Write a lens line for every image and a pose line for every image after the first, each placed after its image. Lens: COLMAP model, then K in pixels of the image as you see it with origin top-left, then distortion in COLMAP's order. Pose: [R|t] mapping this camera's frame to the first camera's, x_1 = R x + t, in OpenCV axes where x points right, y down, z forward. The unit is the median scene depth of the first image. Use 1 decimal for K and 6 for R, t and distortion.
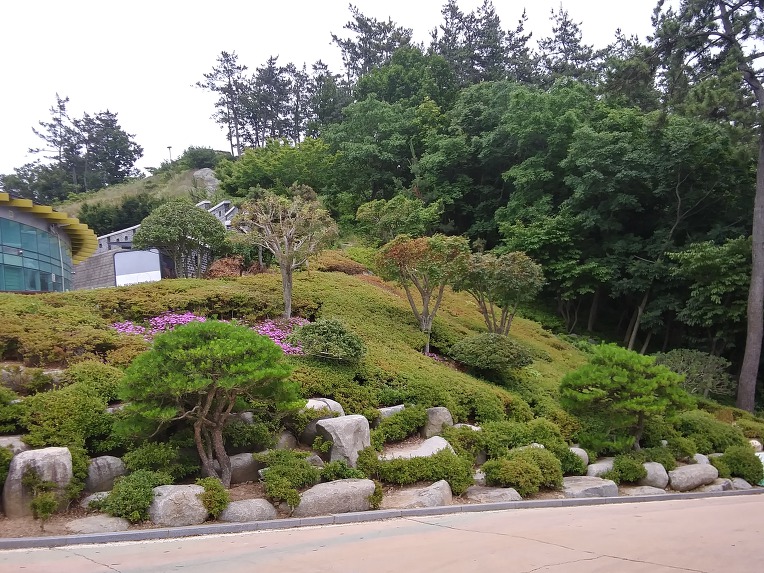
lens RADIAL K [[660.0, 0, 382.0], [0, 660.0, 286.5], [0, 0, 1]] dist [0.089321, -0.176407]
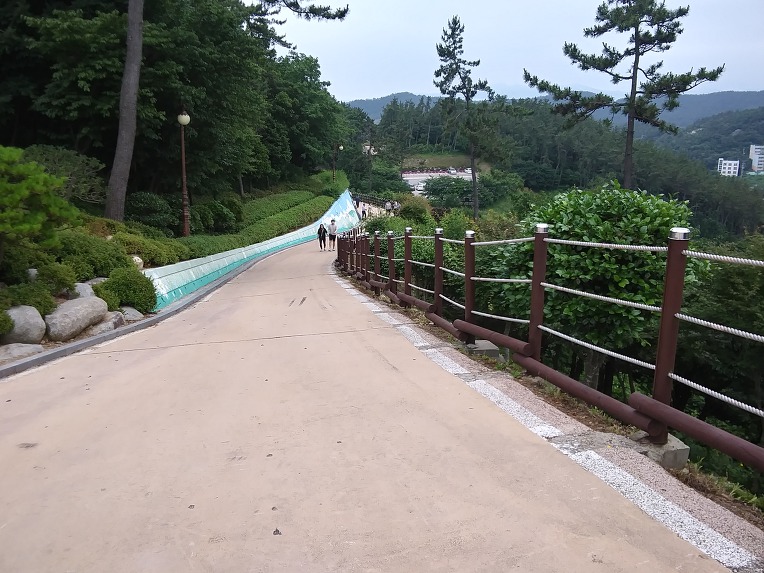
lens RADIAL K [[660.0, 0, 382.0], [0, 660.0, 286.5], [0, 0, 1]] dist [0.089321, -0.176407]
pose [[0.610622, -0.107007, 0.784660, 0.081497], [-0.122646, 0.966096, 0.227194, 0.037047], [-0.782368, -0.234965, 0.576795, 0.268220]]
